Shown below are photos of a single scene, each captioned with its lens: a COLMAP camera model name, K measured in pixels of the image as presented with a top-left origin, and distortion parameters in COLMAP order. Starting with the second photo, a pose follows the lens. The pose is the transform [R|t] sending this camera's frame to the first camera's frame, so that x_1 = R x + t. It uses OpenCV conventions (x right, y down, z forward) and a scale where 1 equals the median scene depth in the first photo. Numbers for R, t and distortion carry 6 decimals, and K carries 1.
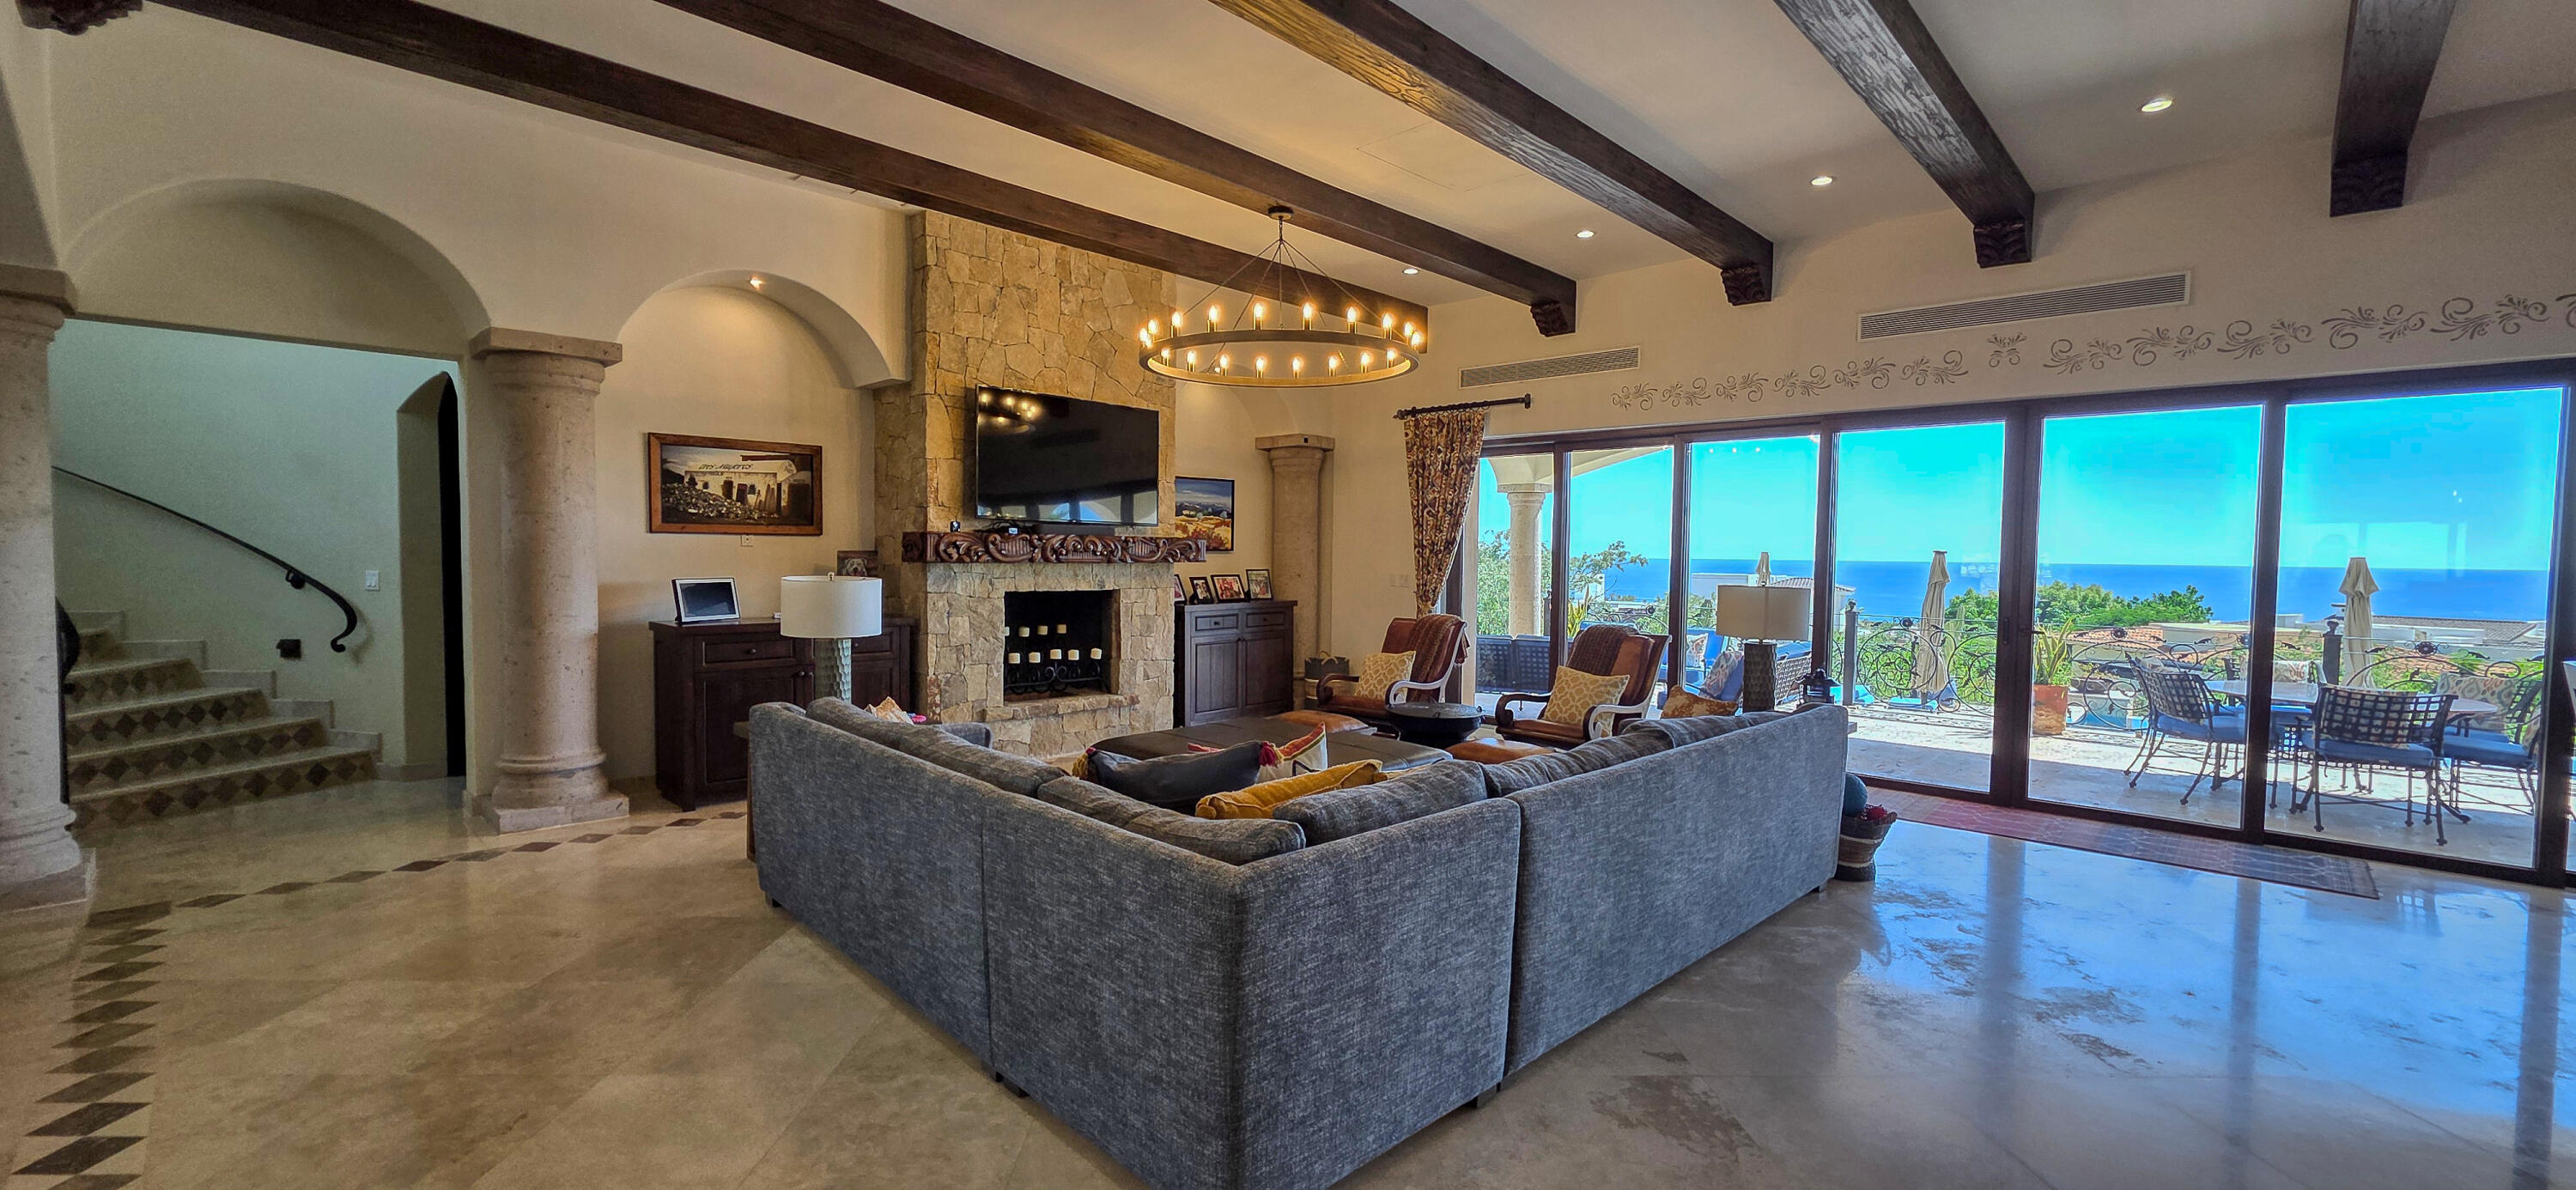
lens RADIAL K [[1009.3, 0, 1318.3], [0, 1009.3, 588.0], [0, 0, 1]] dist [0.000295, 0.000287]
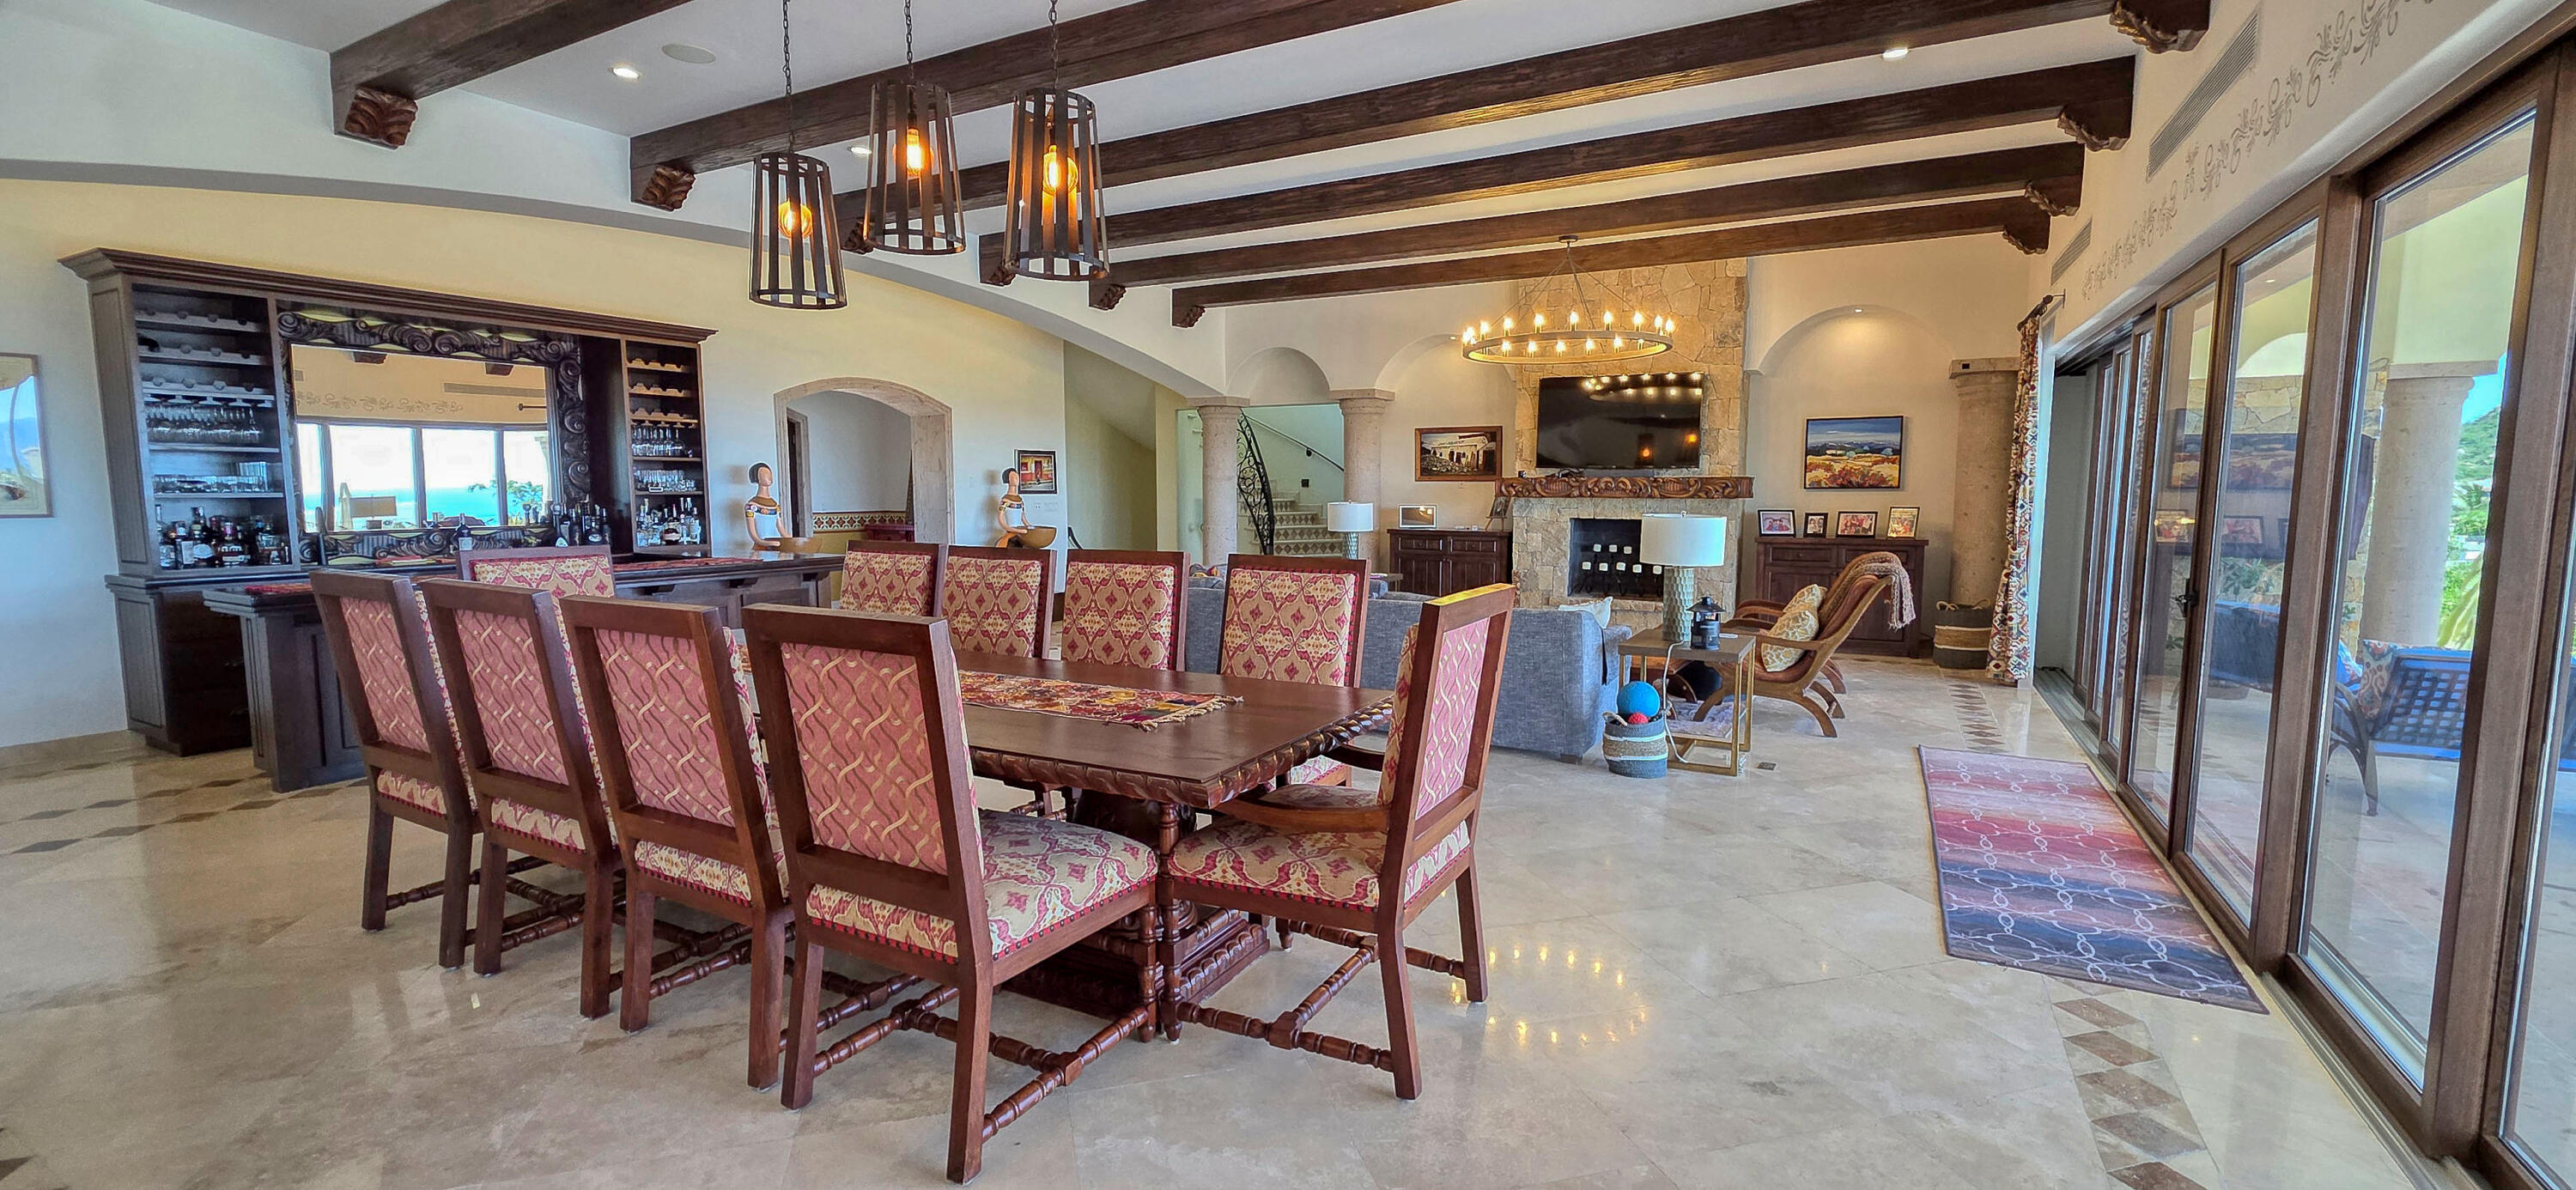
lens RADIAL K [[1009.3, 0, 1276.4], [0, 1009.3, 584.1], [0, 0, 1]] dist [0.000295, 0.000287]
pose [[0.280235, 0.087869, -0.955901, 0.979081], [-0.028495, 0.996124, 0.083213, -0.010737], [0.959509, 0.003919, 0.281652, 0.189623]]
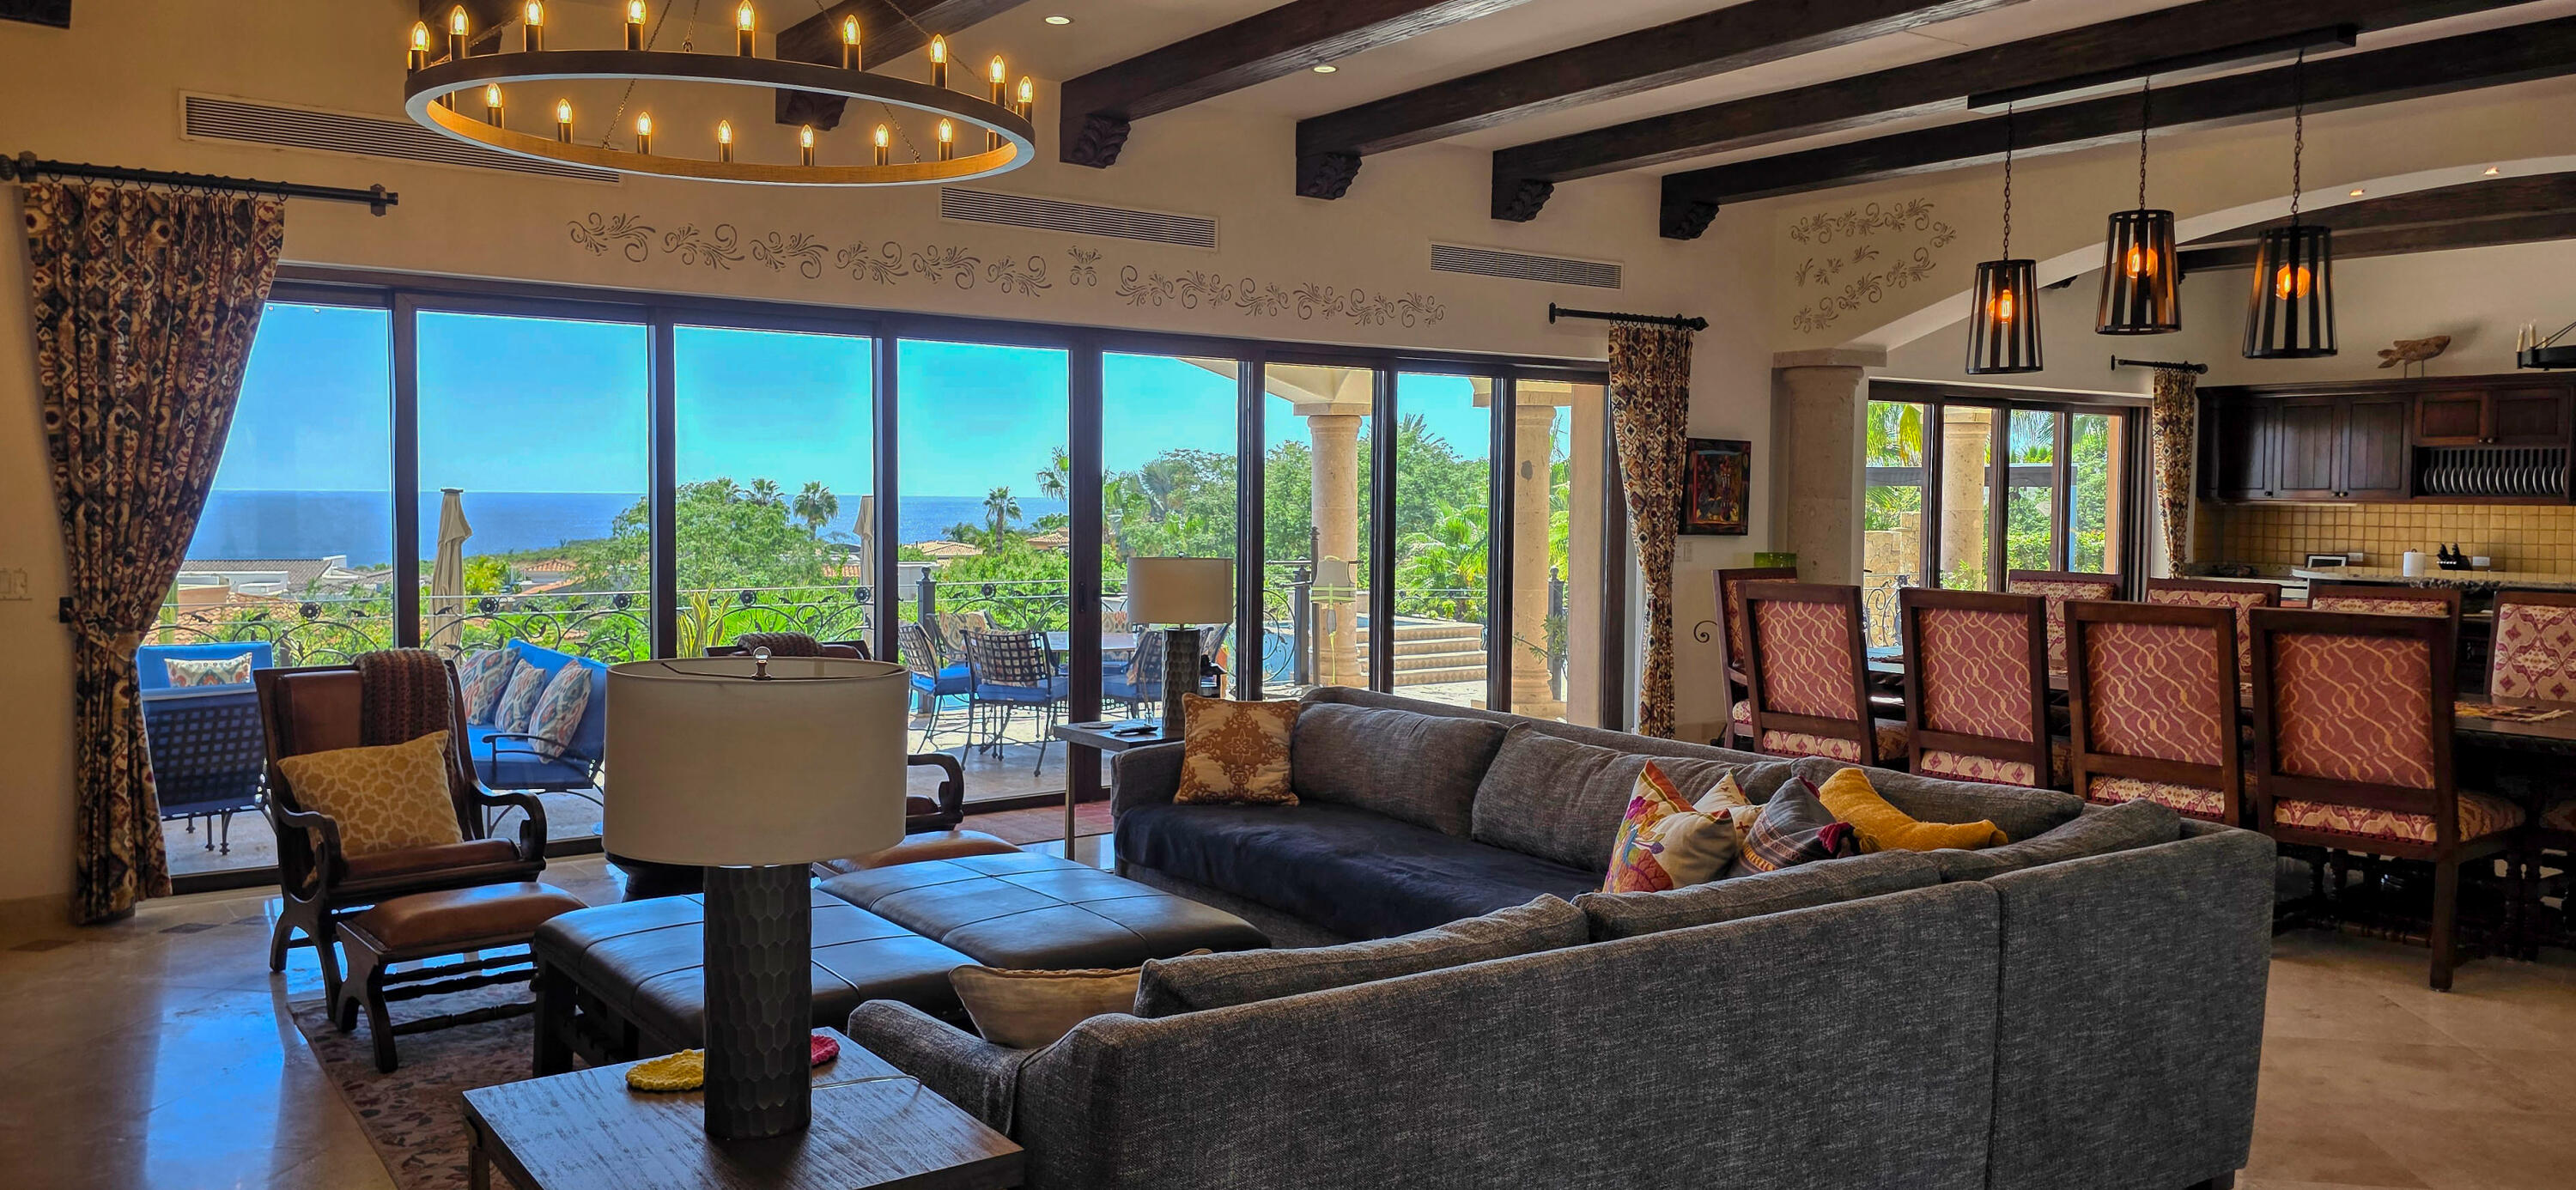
lens RADIAL K [[1726.3, 0, 1266.3], [0, 1726.3, 578.4], [0, 0, 1]] dist [0.043109, -0.012902]
pose [[0.209202, -0.055837, 0.976277, -0.641833], [0.032902, 0.998205, 0.050041, -0.036802], [-0.977319, 0.021653, 0.210664, 0.485958]]
